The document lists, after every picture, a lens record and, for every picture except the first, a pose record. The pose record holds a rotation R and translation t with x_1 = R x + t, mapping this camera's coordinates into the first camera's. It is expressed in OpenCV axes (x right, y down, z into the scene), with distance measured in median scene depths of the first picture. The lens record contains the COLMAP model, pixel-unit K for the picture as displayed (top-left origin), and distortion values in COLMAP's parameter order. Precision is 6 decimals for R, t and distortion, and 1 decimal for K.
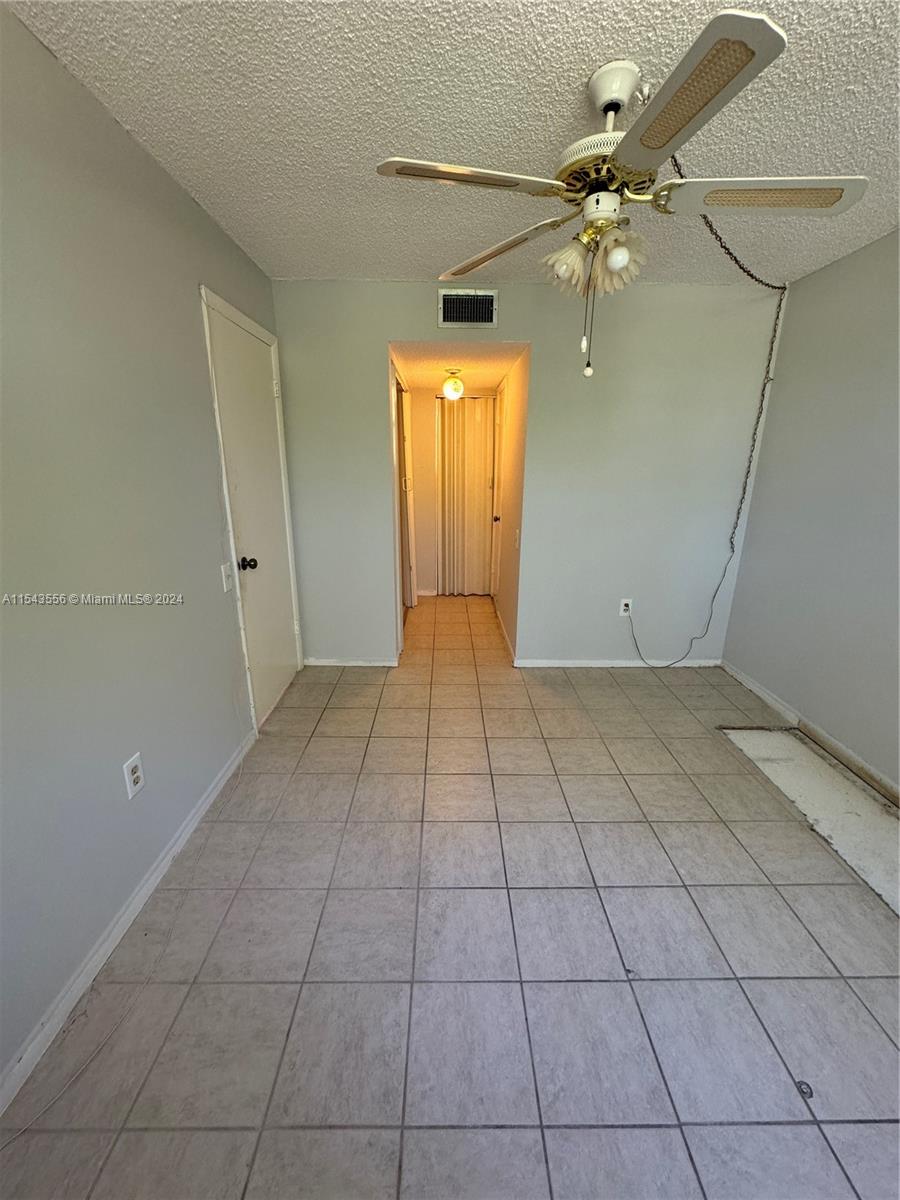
lens RADIAL K [[480.3, 0, 452.8], [0, 480.3, 600.3], [0, 0, 1]] dist [-0.001297, 0.000671]
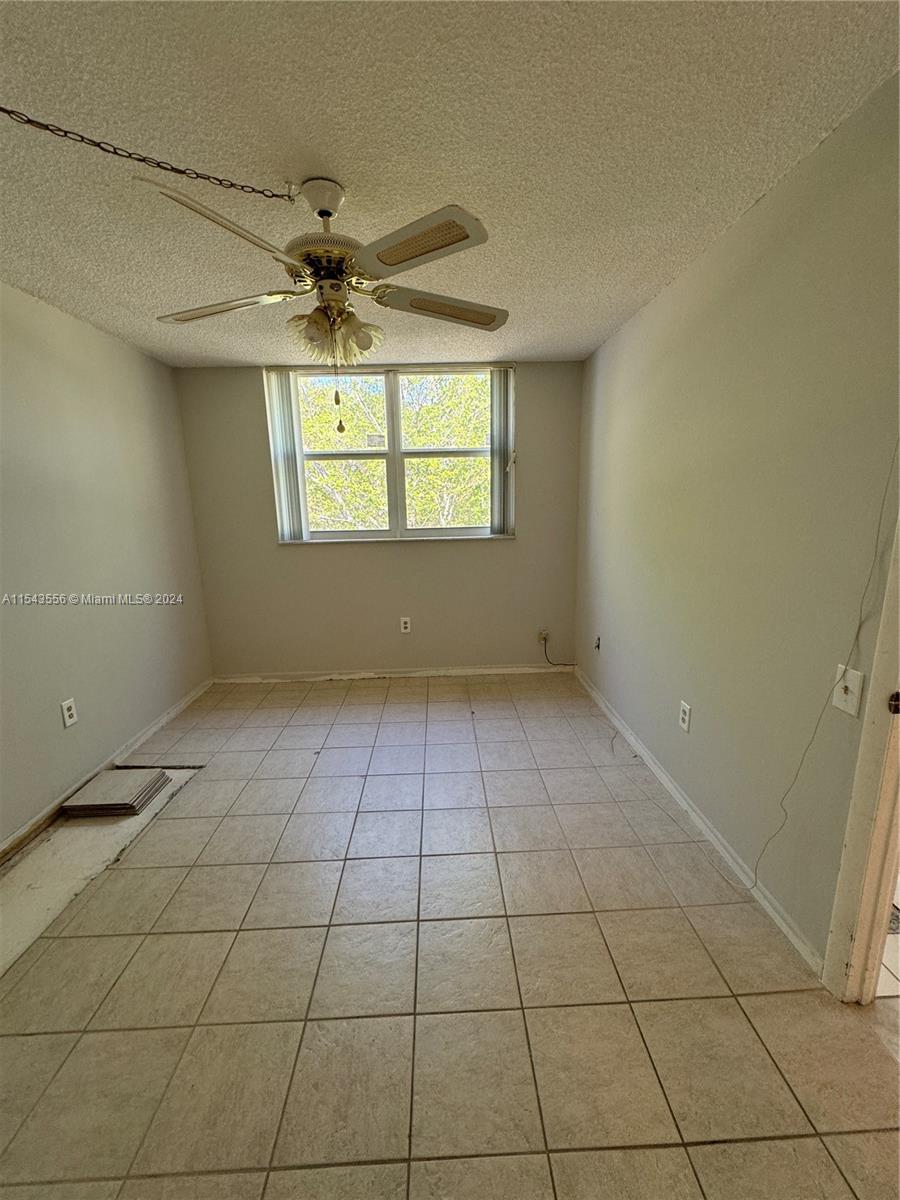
lens RADIAL K [[480.3, 0, 451.4], [0, 480.3, 598.7], [0, 0, 1]] dist [-0.001297, 0.000671]
pose [[-0.999739, 0.016277, -0.016044, 0.032923], [0.006815, 0.882367, 0.470512, -0.422741], [0.021816, 0.470279, -0.882248, 1.416485]]
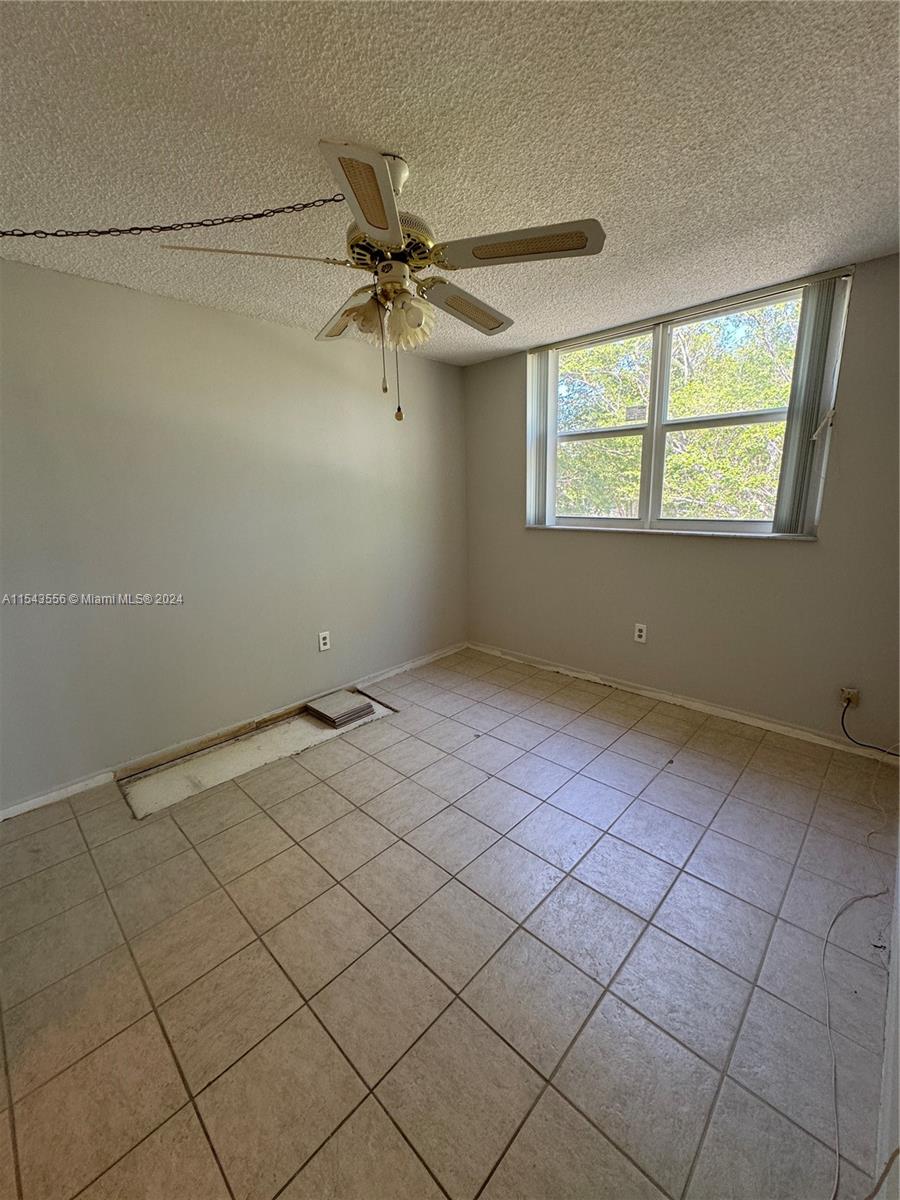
lens RADIAL K [[480.3, 0, 453.4], [0, 480.3, 599.1], [0, 0, 1]] dist [-0.001297, 0.000671]
pose [[-0.711541, -0.148721, 0.686725, -0.402742], [0.216721, 0.883242, 0.415832, -0.347624], [-0.668387, 0.444709, -0.596232, 1.138294]]
